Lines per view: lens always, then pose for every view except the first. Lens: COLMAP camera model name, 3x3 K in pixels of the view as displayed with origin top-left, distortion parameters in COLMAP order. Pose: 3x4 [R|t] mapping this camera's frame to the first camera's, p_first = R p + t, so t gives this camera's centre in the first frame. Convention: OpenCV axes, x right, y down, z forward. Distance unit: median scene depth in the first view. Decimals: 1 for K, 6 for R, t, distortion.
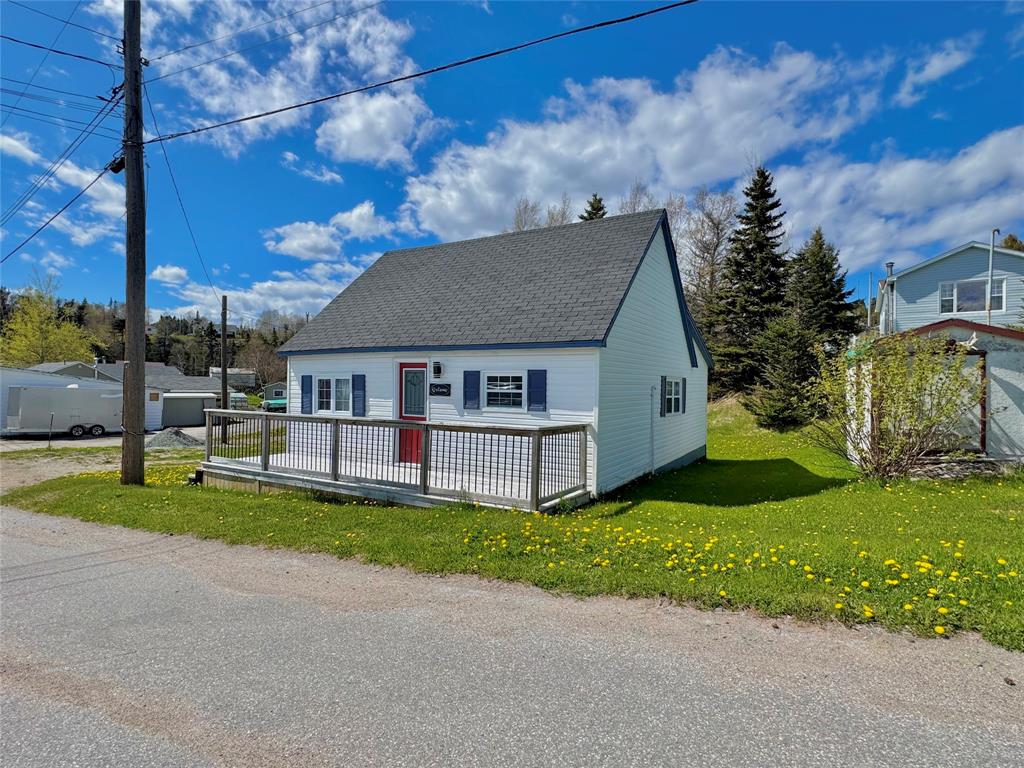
lens RADIAL K [[539.8, 0, 526.4], [0, 539.8, 387.0], [0, 0, 1]] dist [-0.001569, -0.000139]
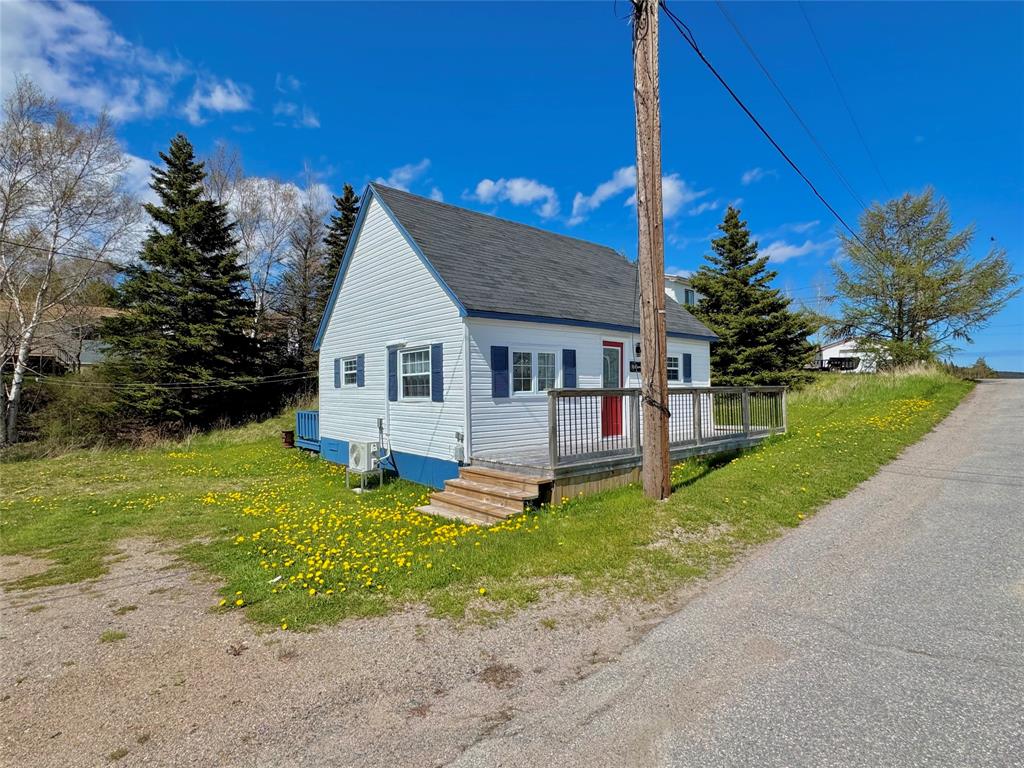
lens RADIAL K [[539.8, 0, 526.4], [0, 539.8, 387.0], [0, 0, 1]] dist [-0.001569, -0.000139]
pose [[0.302045, -0.009504, 0.953246, -1.316311], [0.016844, 0.999847, 0.004631, 0.038367], [-0.953145, 0.014658, 0.302159, 0.864157]]
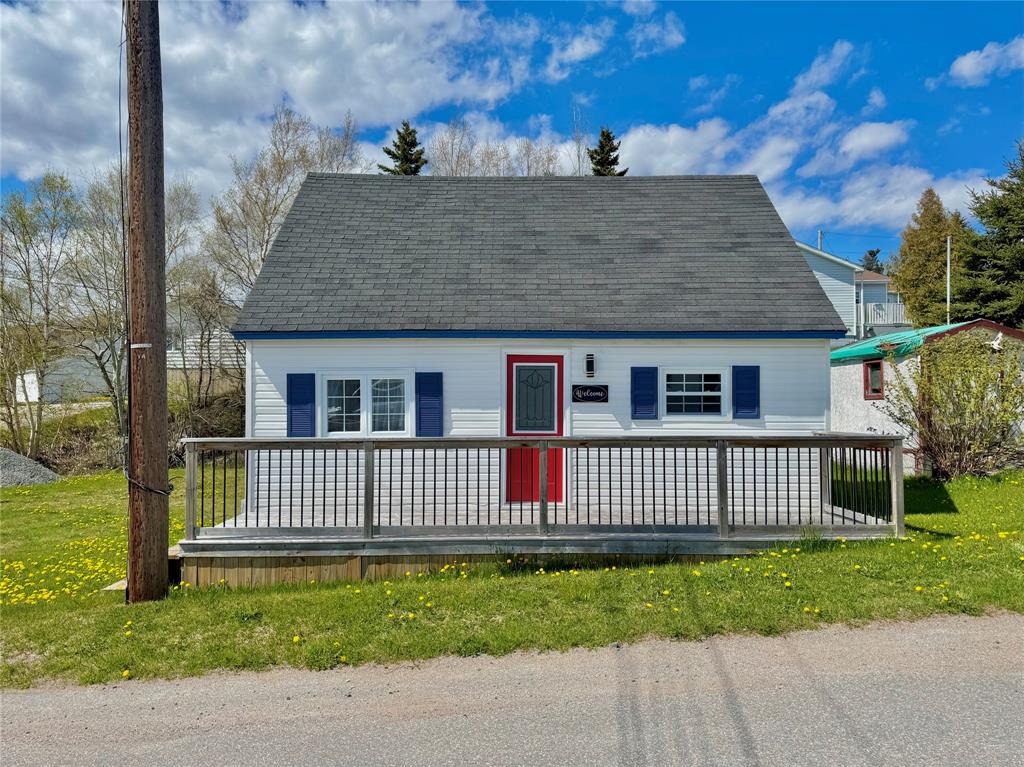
lens RADIAL K [[728.3, 0, 512.0], [0, 728.3, 383.5], [0, 0, 1]] dist [0.007219, -0.000318]
pose [[0.857009, -0.010908, 0.515186, -0.730129], [0.012529, 0.999921, 0.000329, -0.009650], [-0.515149, 0.006173, 0.857078, 0.232147]]
